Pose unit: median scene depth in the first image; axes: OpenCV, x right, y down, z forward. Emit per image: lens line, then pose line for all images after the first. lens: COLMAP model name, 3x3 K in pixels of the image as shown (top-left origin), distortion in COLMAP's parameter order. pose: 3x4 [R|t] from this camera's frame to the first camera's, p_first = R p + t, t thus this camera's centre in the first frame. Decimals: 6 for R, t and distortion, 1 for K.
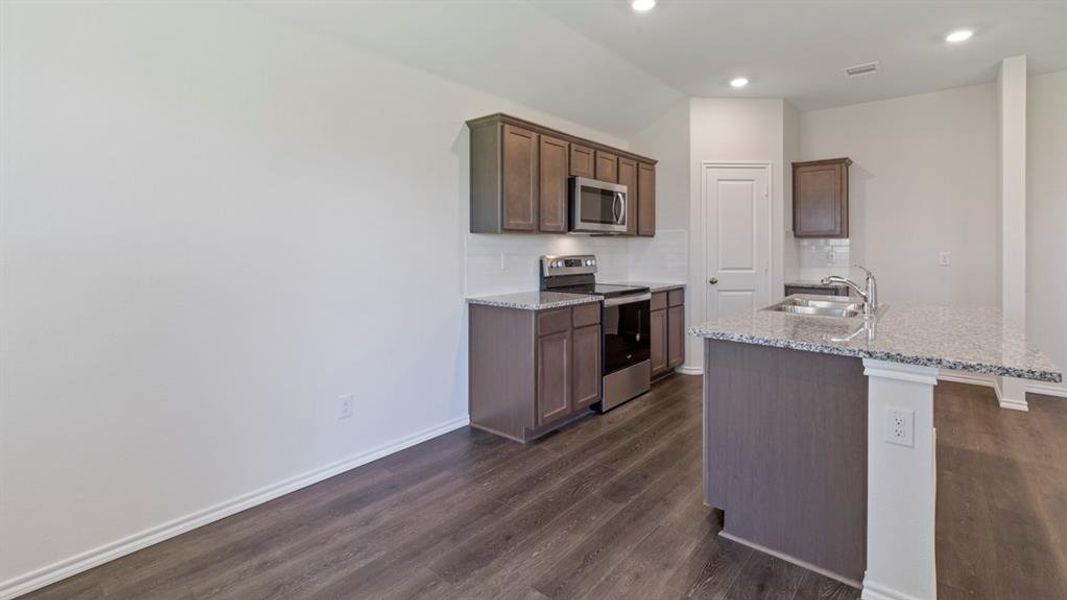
lens RADIAL K [[477.3, 0, 536.8], [0, 477.3, 248.3], [0, 0, 1]] dist [0.008857, -0.002040]
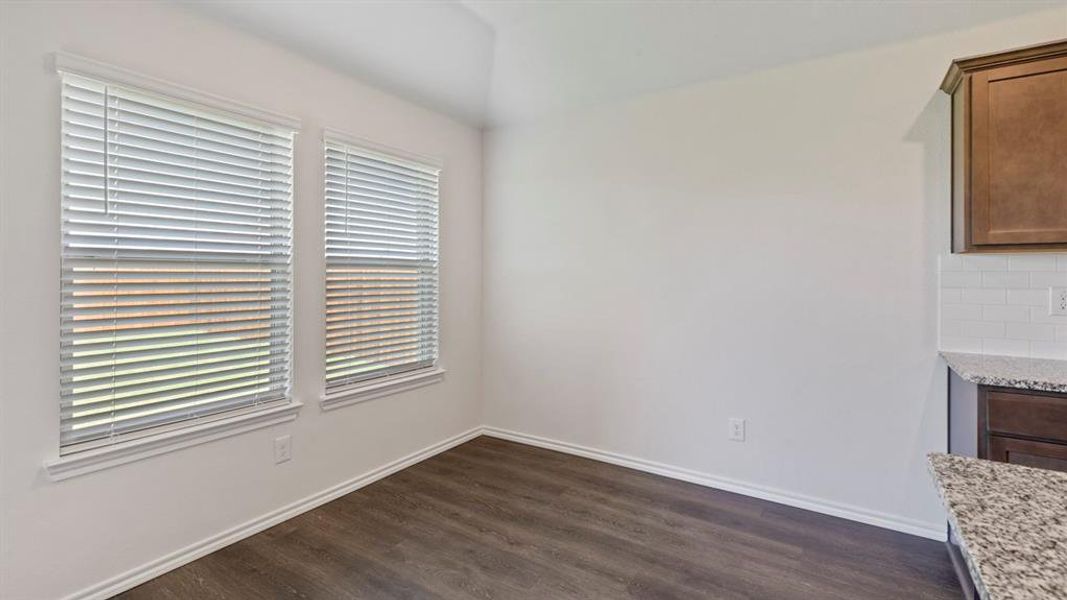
lens RADIAL K [[479.3, 0, 534.1], [0, 479.3, 272.6], [0, 0, 1]] dist [0.005107, 0.000659]
pose [[0.122210, -0.001173, -0.992504, 0.385631], [-0.002546, 0.999996, -0.001496, -0.002559], [0.992501, 0.002710, 0.122206, 0.299470]]
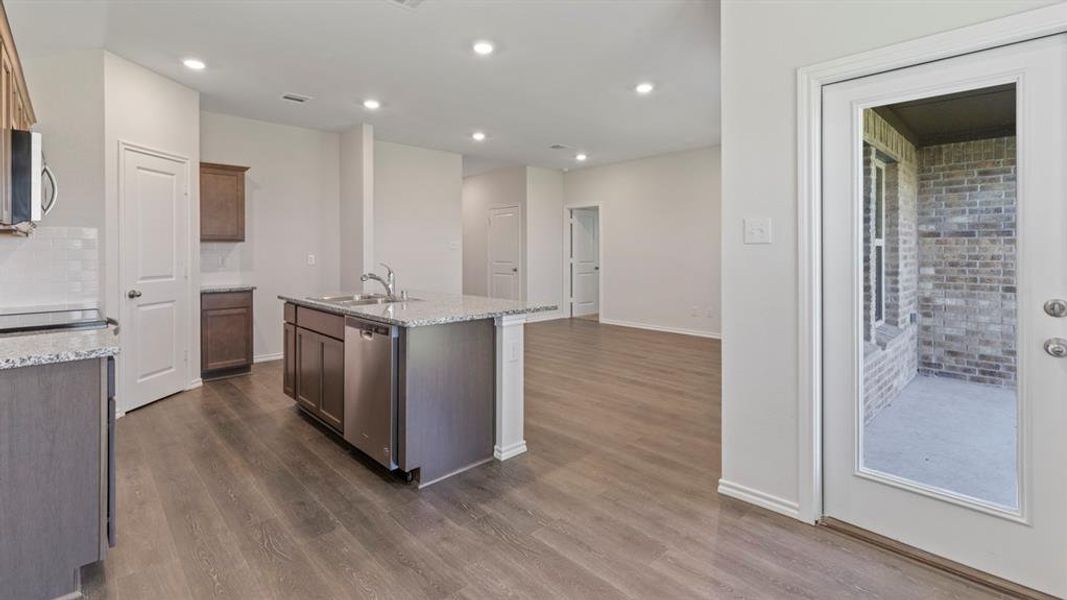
lens RADIAL K [[477.3, 0, 533.7], [0, 477.3, 250.0], [0, 0, 1]] dist [0.008857, -0.002040]
pose [[0.108349, 0.001133, 0.994112, -0.413508], [0.006284, 0.999979, -0.001825, 0.000824], [-0.994093, 0.006445, 0.108339, 0.304879]]
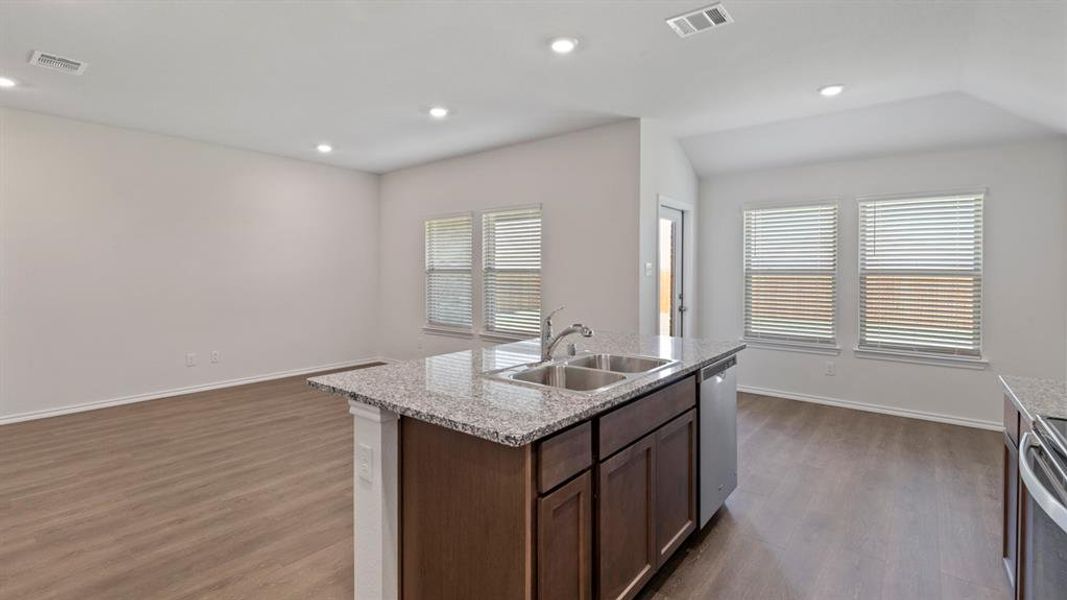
lens RADIAL K [[477.3, 0, 534.6], [0, 477.3, 276.0], [0, 0, 1]] dist [0.008857, -0.002040]
pose [[-0.999534, -0.003293, -0.030346, 0.504837], [-0.003560, 0.999955, 0.008753, -0.016251], [0.030316, 0.008857, -0.999501, 1.234654]]
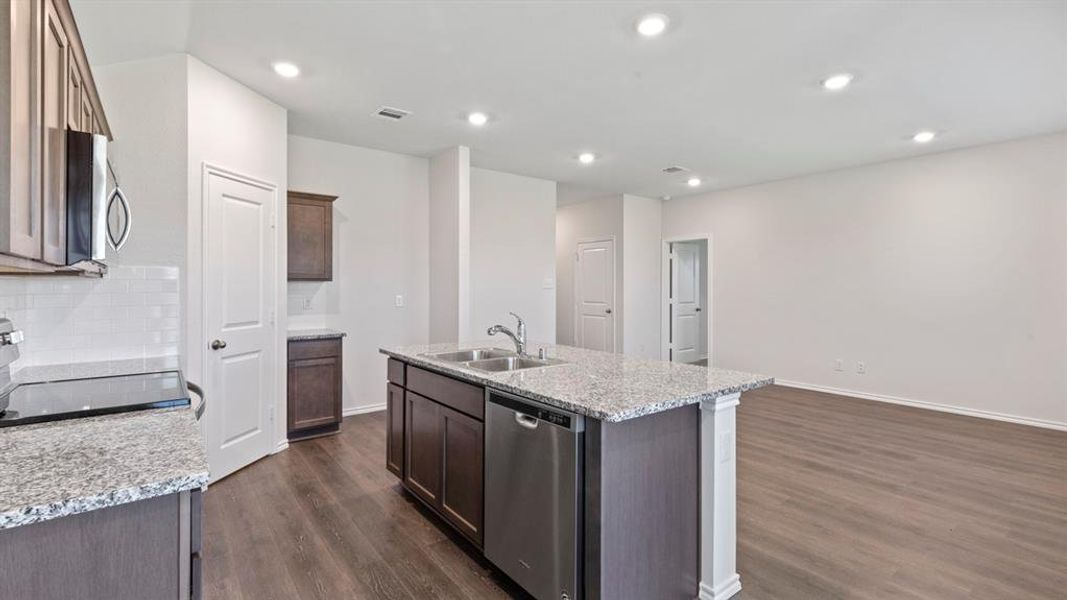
lens RADIAL K [[477.3, 0, 533.9], [0, 477.3, 282.8], [0, 0, 1]] dist [0.008857, -0.002040]
pose [[0.208767, 0.005192, 0.977952, -0.229887], [0.001434, 0.999983, -0.005615, -0.016695], [-0.977964, 0.002574, 0.208756, 0.509645]]
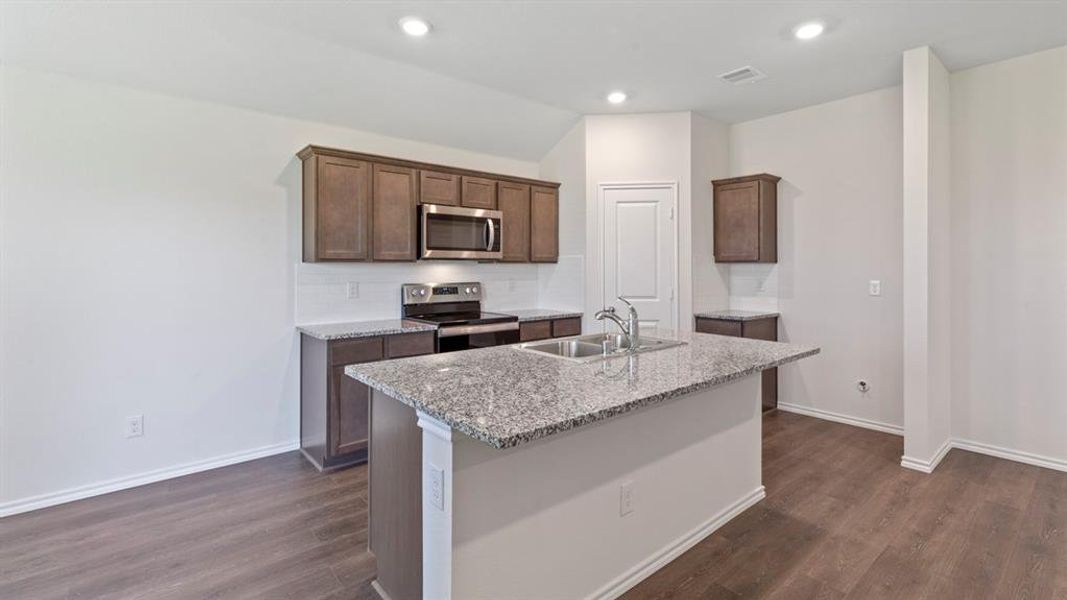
lens RADIAL K [[477.3, 0, 535.3], [0, 477.3, 268.8], [0, 0, 1]] dist [0.008857, -0.002040]
pose [[0.985683, -0.001168, -0.168603, 0.452688], [0.001033, 0.999999, -0.000887, -0.014170], [0.168604, 0.000700, 0.985684, 0.061420]]
